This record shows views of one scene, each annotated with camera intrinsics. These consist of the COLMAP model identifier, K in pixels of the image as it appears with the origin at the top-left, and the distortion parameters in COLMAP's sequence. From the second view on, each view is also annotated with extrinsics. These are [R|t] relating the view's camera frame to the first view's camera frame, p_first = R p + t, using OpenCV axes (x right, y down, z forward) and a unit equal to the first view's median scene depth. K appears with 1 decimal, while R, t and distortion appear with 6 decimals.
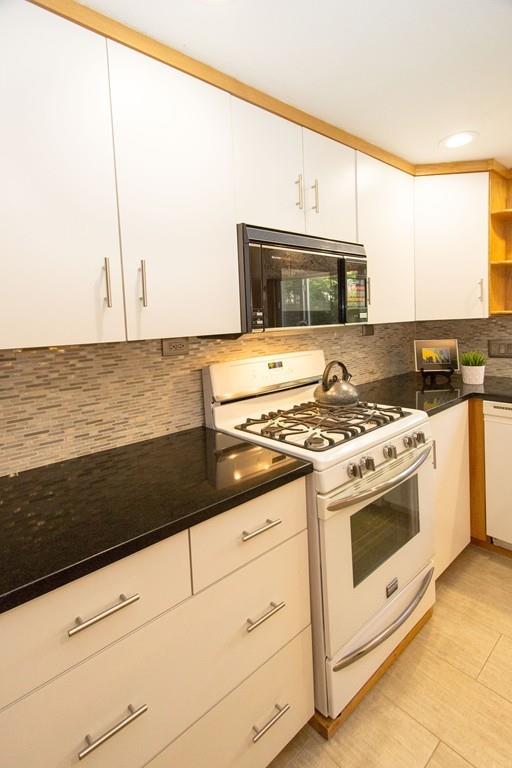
lens RADIAL K [[377.1, 0, 255.2], [0, 377.1, 343.3], [0, 0, 1]] dist [0.002157, 0.000283]
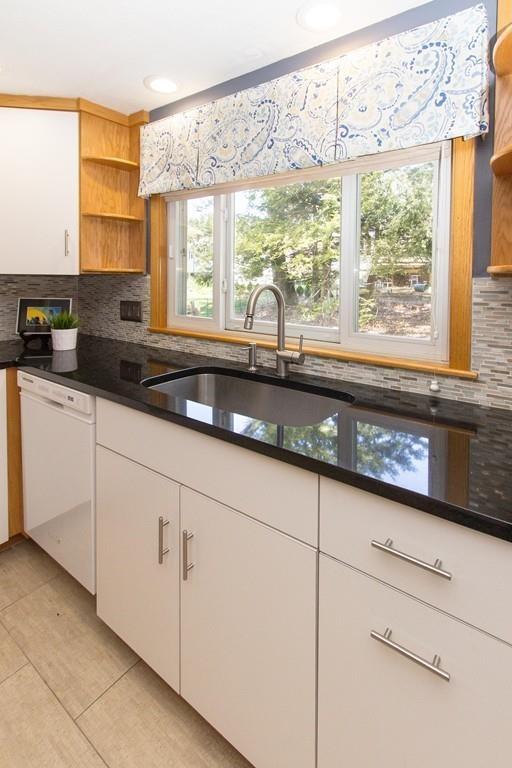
lens RADIAL K [[371.5, 0, 256.5], [0, 371.5, 285.1], [0, 0, 1]] dist [0.000490, -0.000515]
pose [[0.973668, 0.042889, 0.223898, 1.085850], [-0.034663, 0.998576, -0.040542, -0.030710], [-0.225318, 0.031713, 0.973769, 0.080143]]
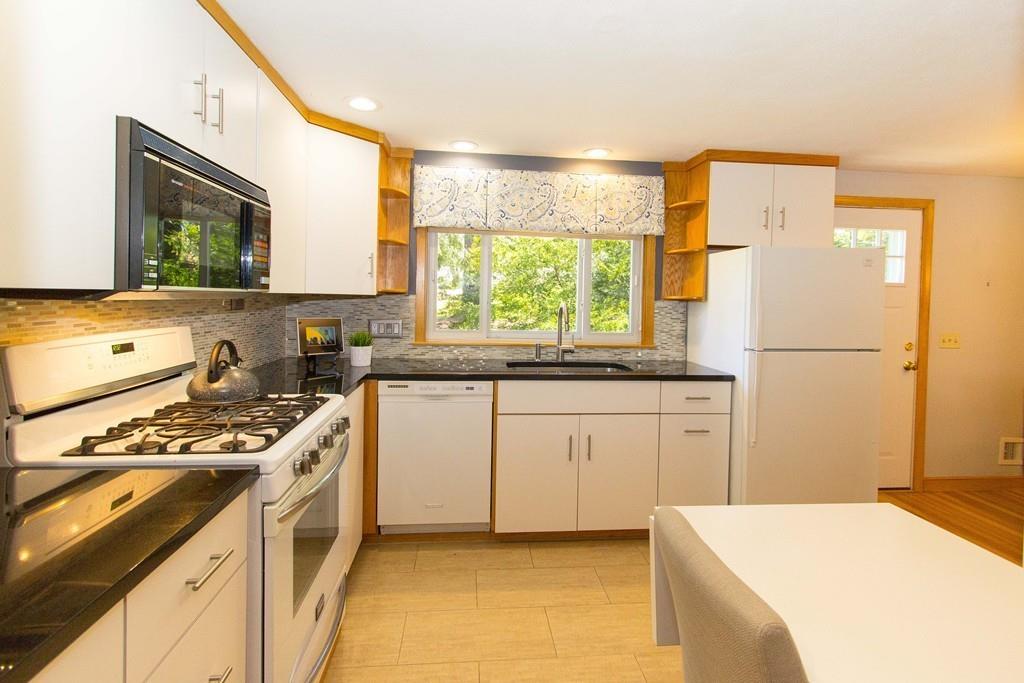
lens RADIAL K [[495.3, 0, 511.5], [0, 495.3, 306.3], [0, 0, 1]] dist [0.000490, -0.000515]
pose [[0.576978, 0.041455, 0.815707, -0.267286], [0.002469, 0.998618, -0.052497, 0.036355], [-0.816756, 0.032304, 0.576079, 0.002749]]
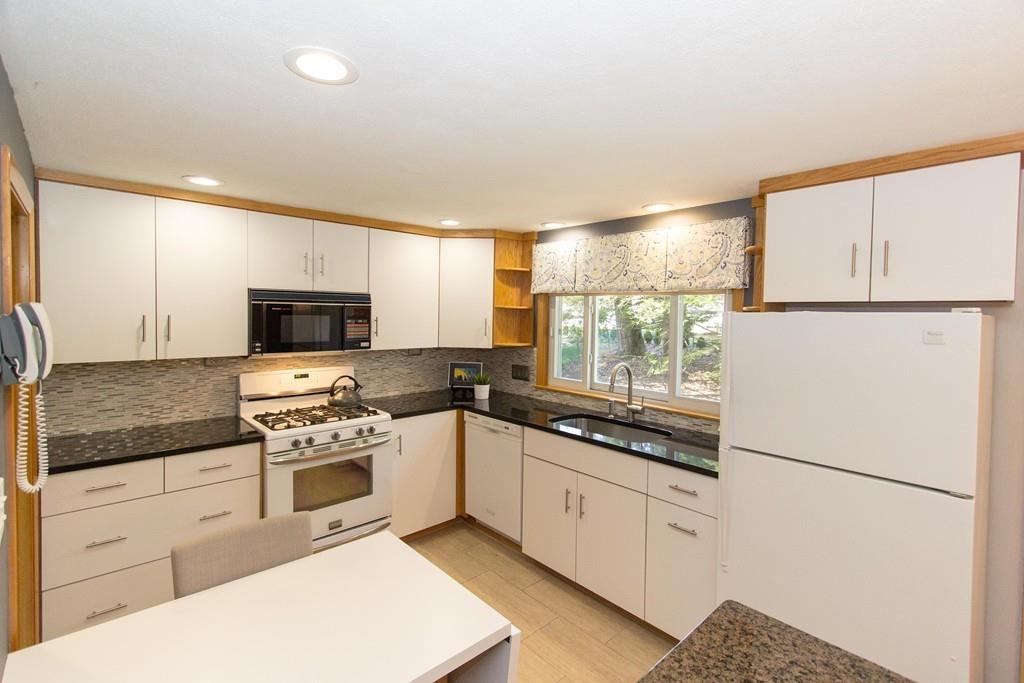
lens RADIAL K [[478.4, 0, 509.2], [0, 478.4, 322.8], [0, 0, 1]] dist [0.001369, 0.000154]
pose [[0.998211, 0.058245, 0.013533, 0.853735], [-0.057702, 0.997626, -0.037581, -0.126634], [-0.015690, 0.036733, 0.999202, -0.860616]]
